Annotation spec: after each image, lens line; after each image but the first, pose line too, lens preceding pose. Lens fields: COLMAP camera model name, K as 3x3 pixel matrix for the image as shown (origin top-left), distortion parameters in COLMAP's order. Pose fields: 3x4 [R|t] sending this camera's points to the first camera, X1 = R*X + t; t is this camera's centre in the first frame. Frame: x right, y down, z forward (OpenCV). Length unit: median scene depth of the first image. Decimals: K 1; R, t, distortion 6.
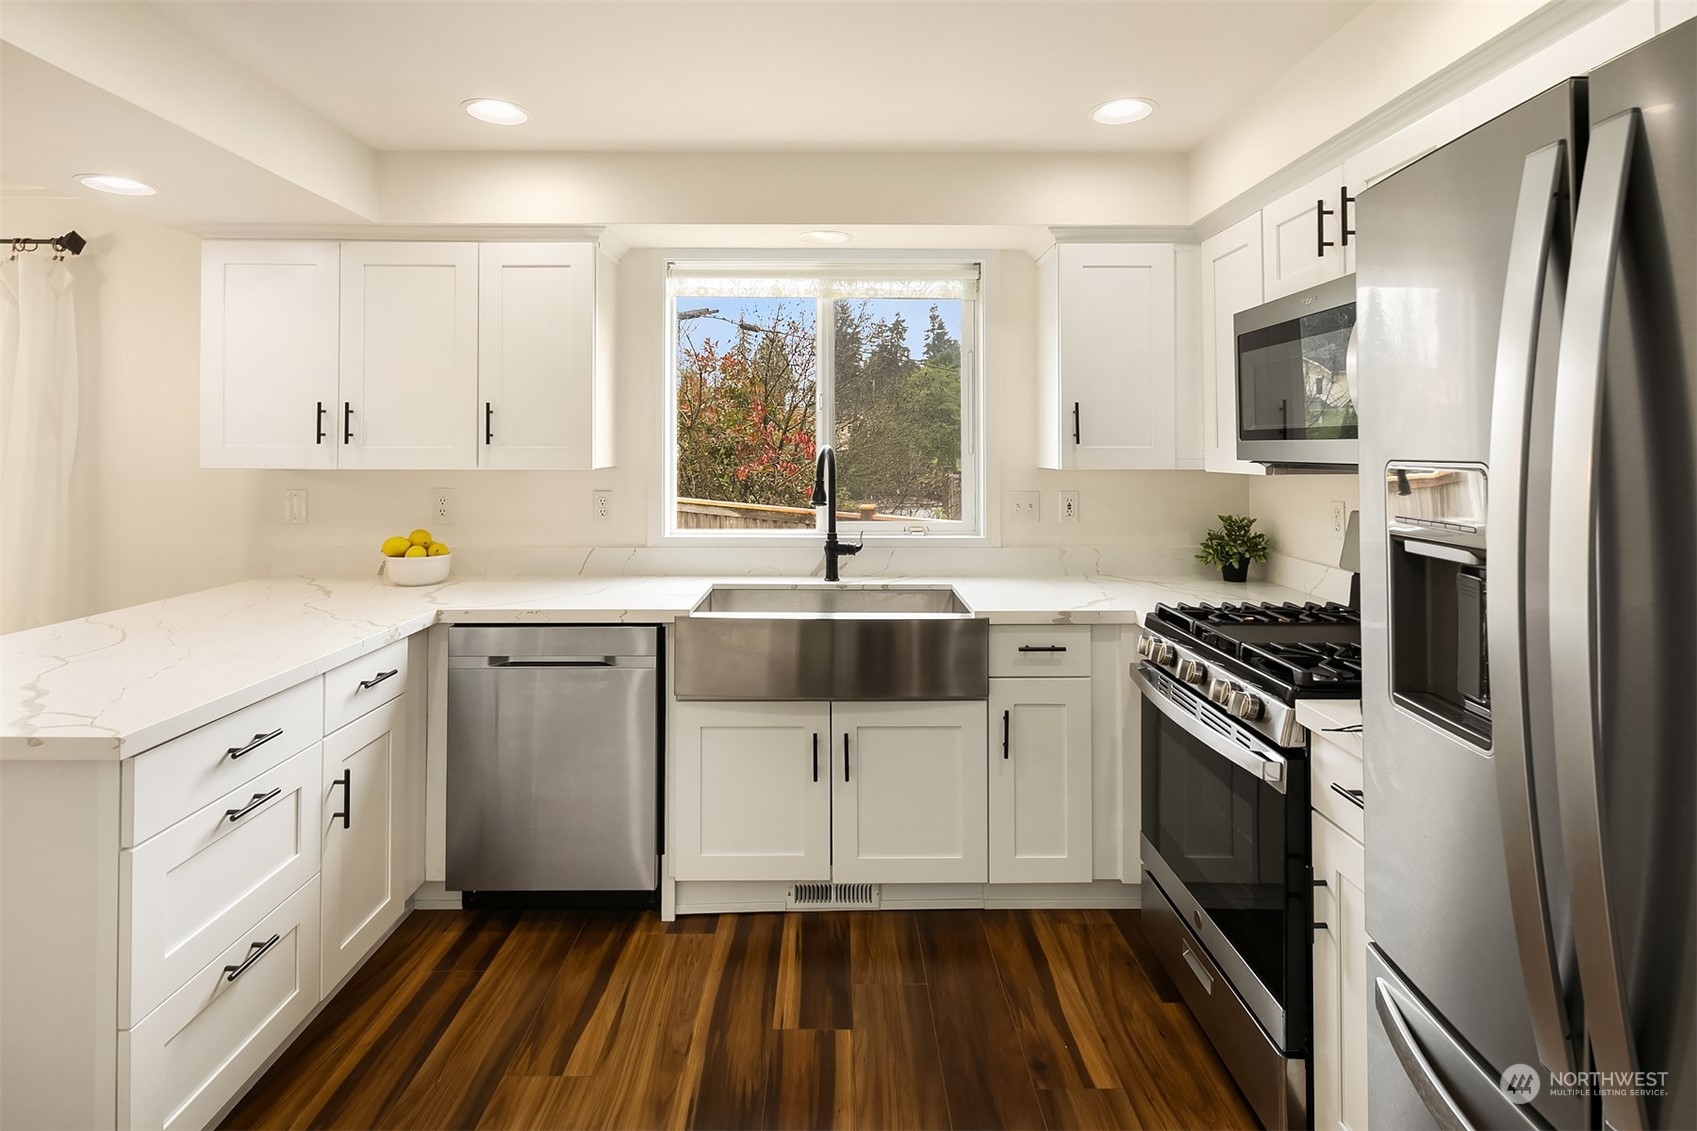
lens RADIAL K [[869.0, 0, 856.6], [0, 869.0, 516.5], [0, 0, 1]] dist [0.004574, -0.003513]
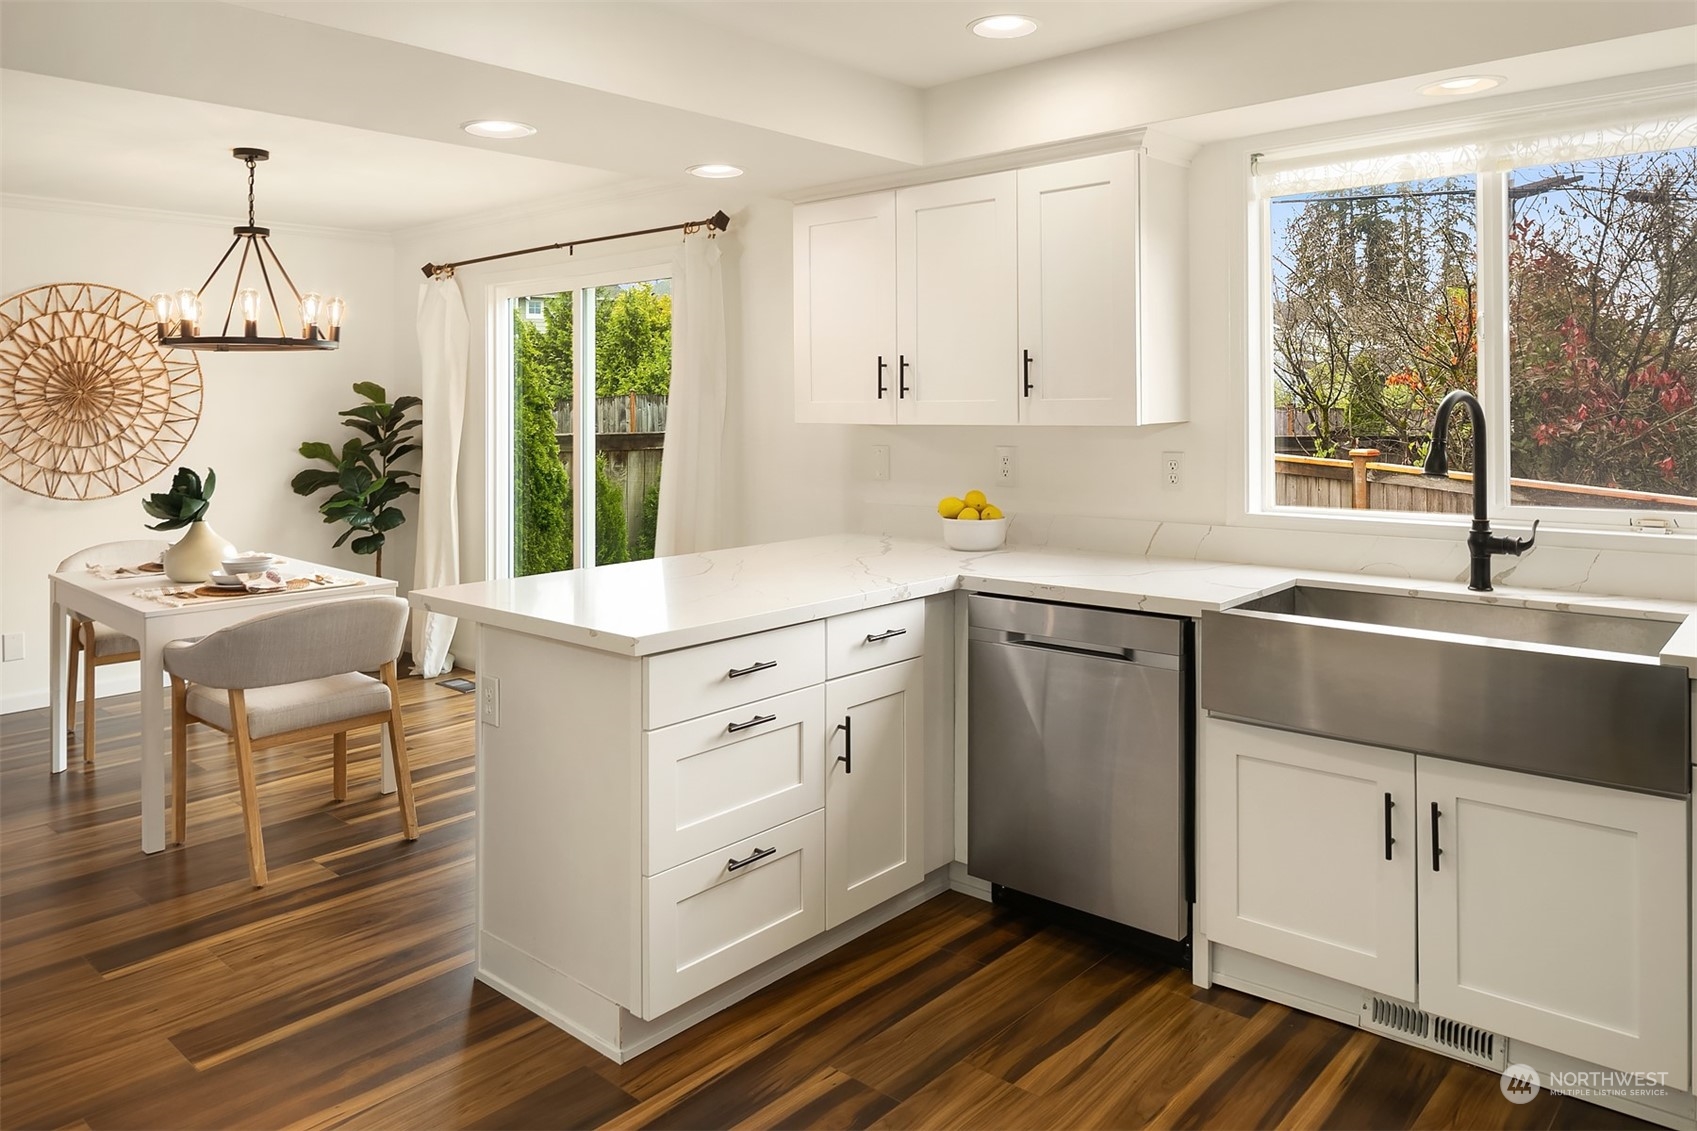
lens RADIAL K [[1186.3, 0, 849.5], [0, 1186.3, 563.6], [0, 0, 1]] dist [-0.009388, 0.007585]
pose [[0.735644, 0.080333, -0.672588, 0.277074], [-0.040144, 0.996368, 0.075098, 0.003546], [0.676178, -0.028246, 0.736197, -0.023130]]
